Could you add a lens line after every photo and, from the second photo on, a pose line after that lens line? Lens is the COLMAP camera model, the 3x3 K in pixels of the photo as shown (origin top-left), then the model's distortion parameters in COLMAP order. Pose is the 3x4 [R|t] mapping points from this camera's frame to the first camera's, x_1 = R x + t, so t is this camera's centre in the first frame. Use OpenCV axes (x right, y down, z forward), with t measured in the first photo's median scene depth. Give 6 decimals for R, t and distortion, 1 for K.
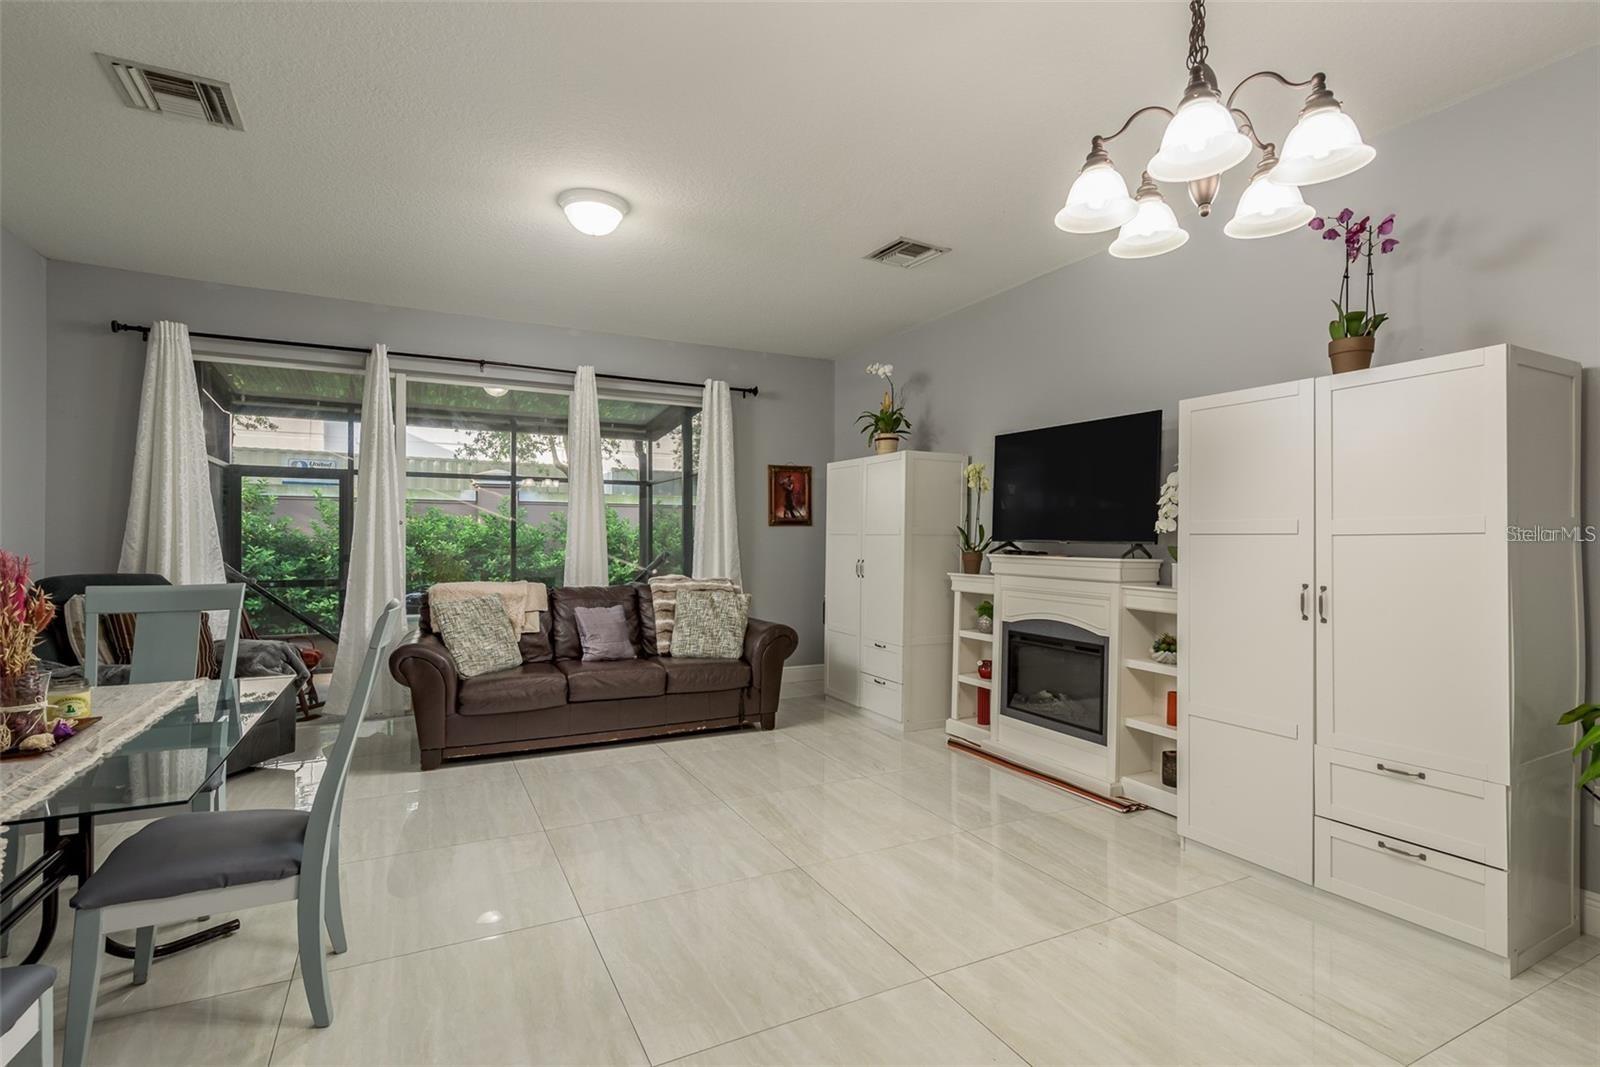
lens RADIAL K [[756.0, 0, 800.0], [0, 756.0, 533.5], [0, 0, 1]] dist [0.003430, -0.000261]
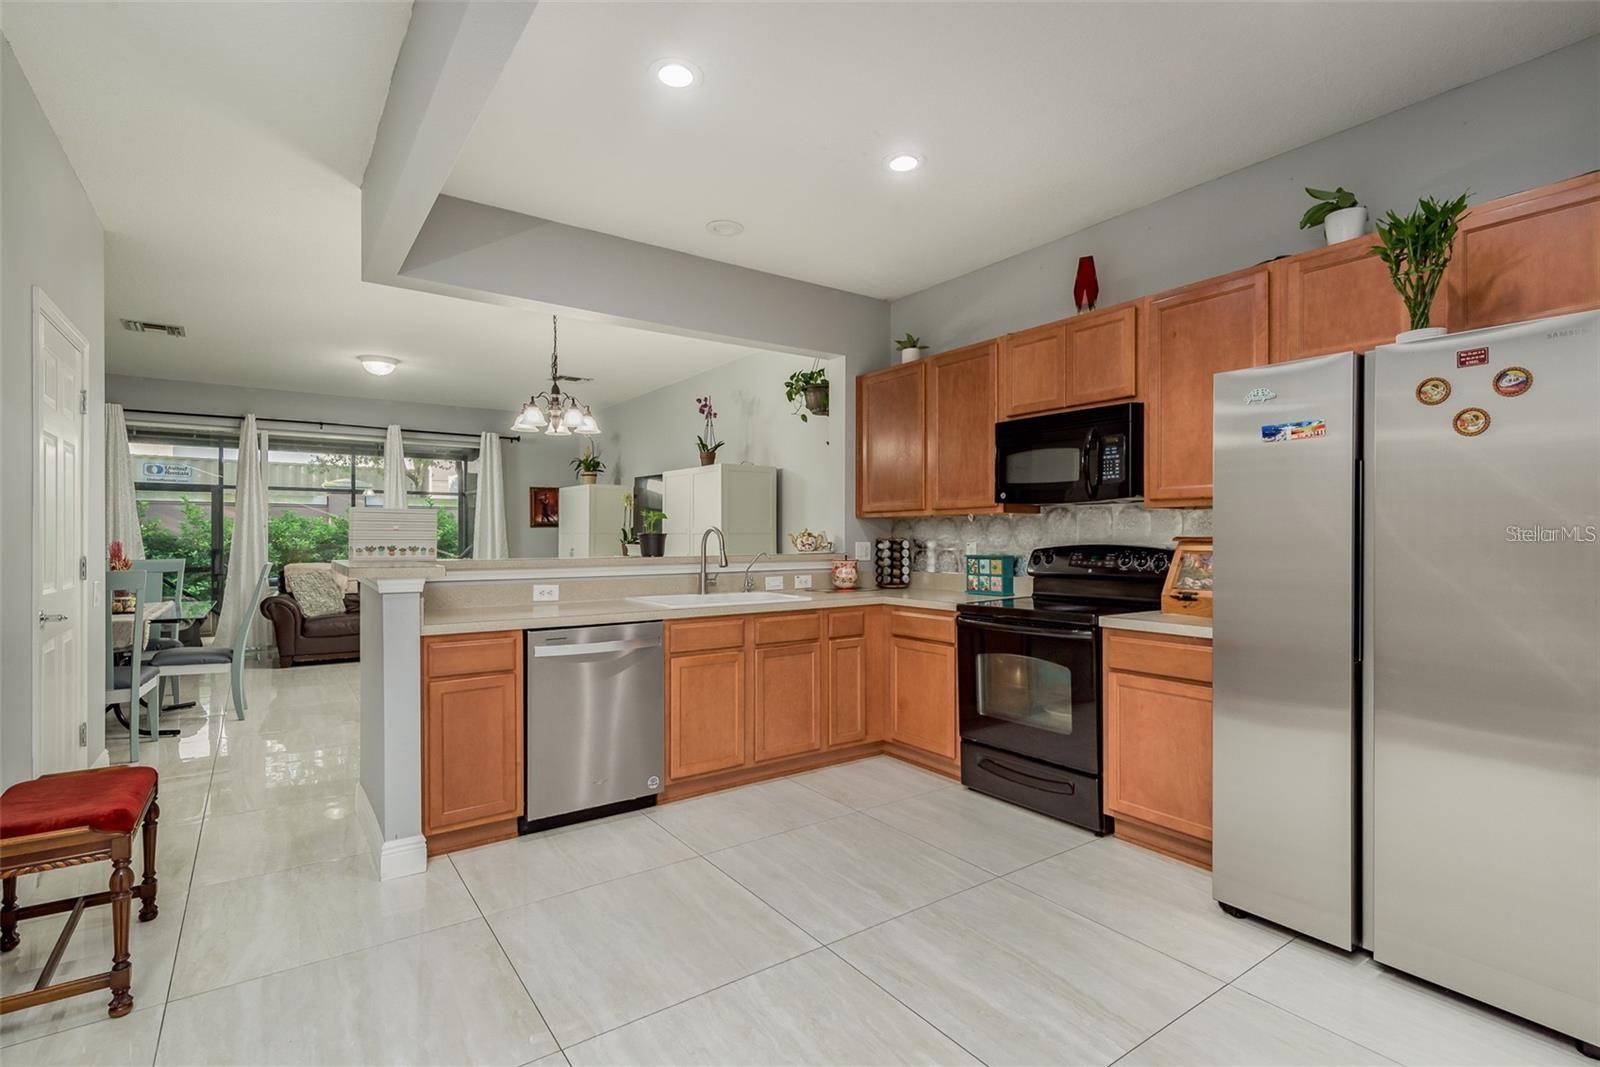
lens RADIAL K [[756.0, 0, 800.0], [0, 756.0, 533.5], [0, 0, 1]] dist [0.003430, -0.000261]
pose [[0.989988, 0.000021, 0.141151, 0.371112], [-0.000418, 0.999996, 0.002786, -0.003571], [-0.141151, -0.002817, 0.989984, -0.754572]]
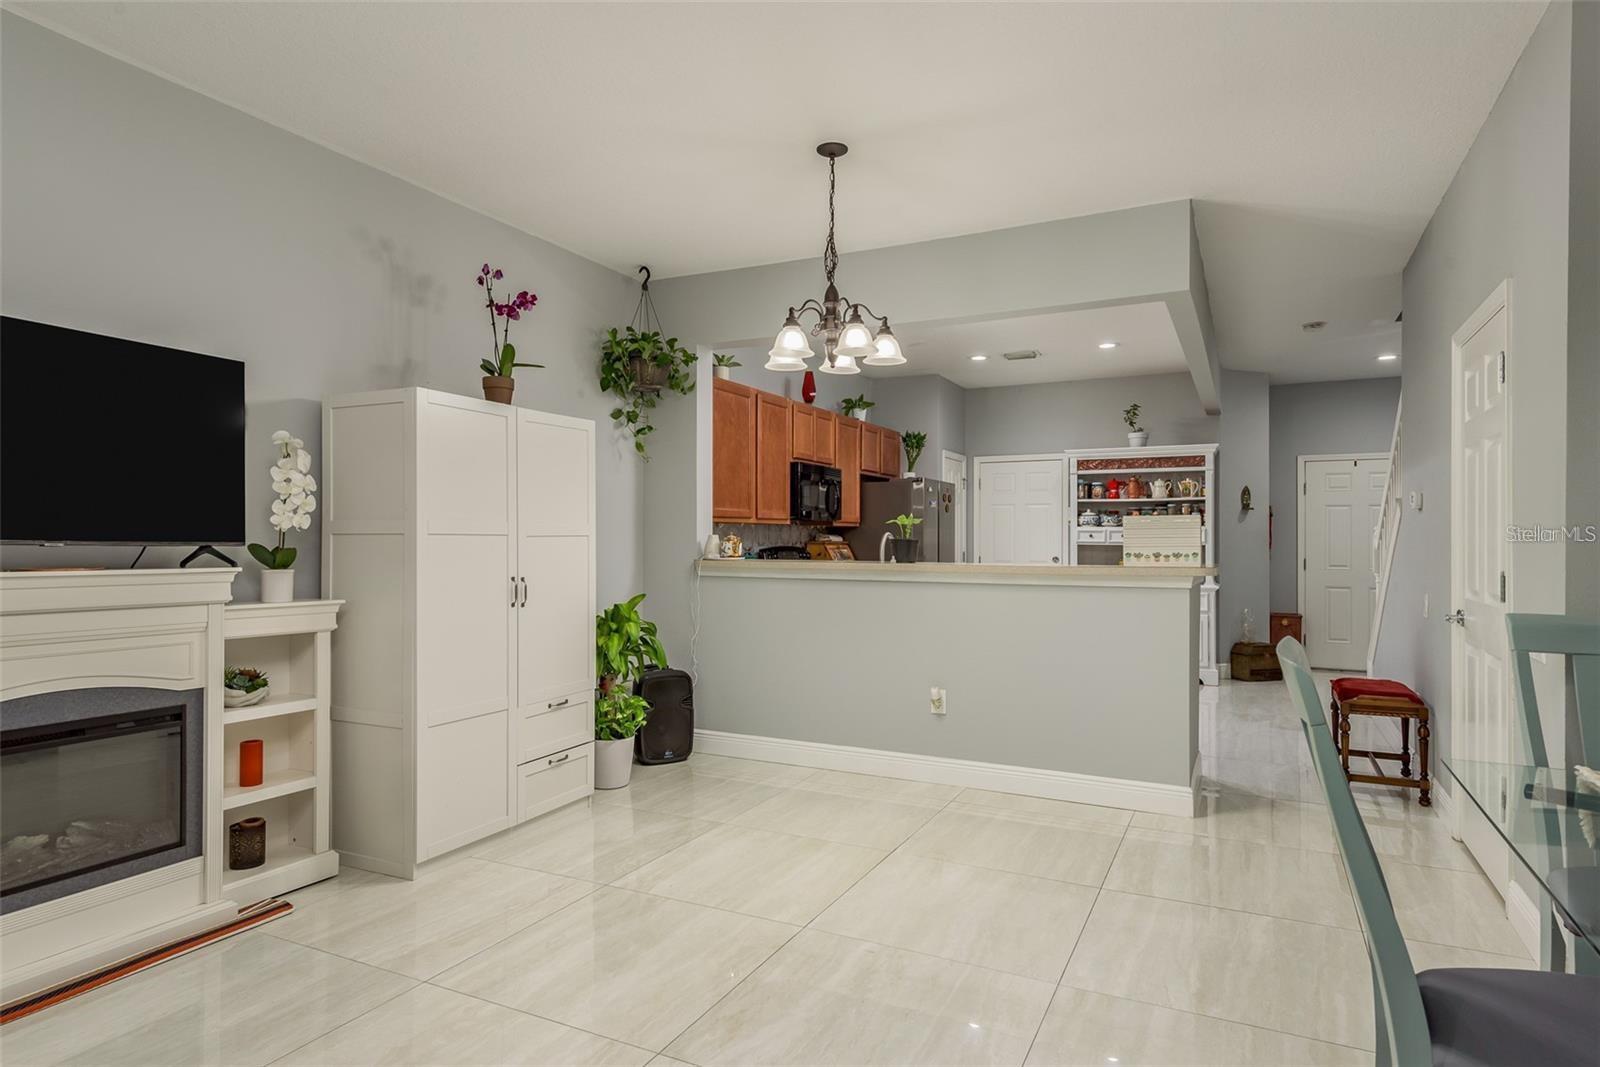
lens RADIAL K [[893.3, 0, 800.0], [0, 893.3, 533.5], [0, 0, 1]] dist [0.002445, 0.000419]
pose [[-0.594999, -0.000097, 0.803727, -0.374096], [-0.011981, 0.999890, -0.008748, 0.002456], [-0.803637, -0.014834, -0.594934, 0.747848]]
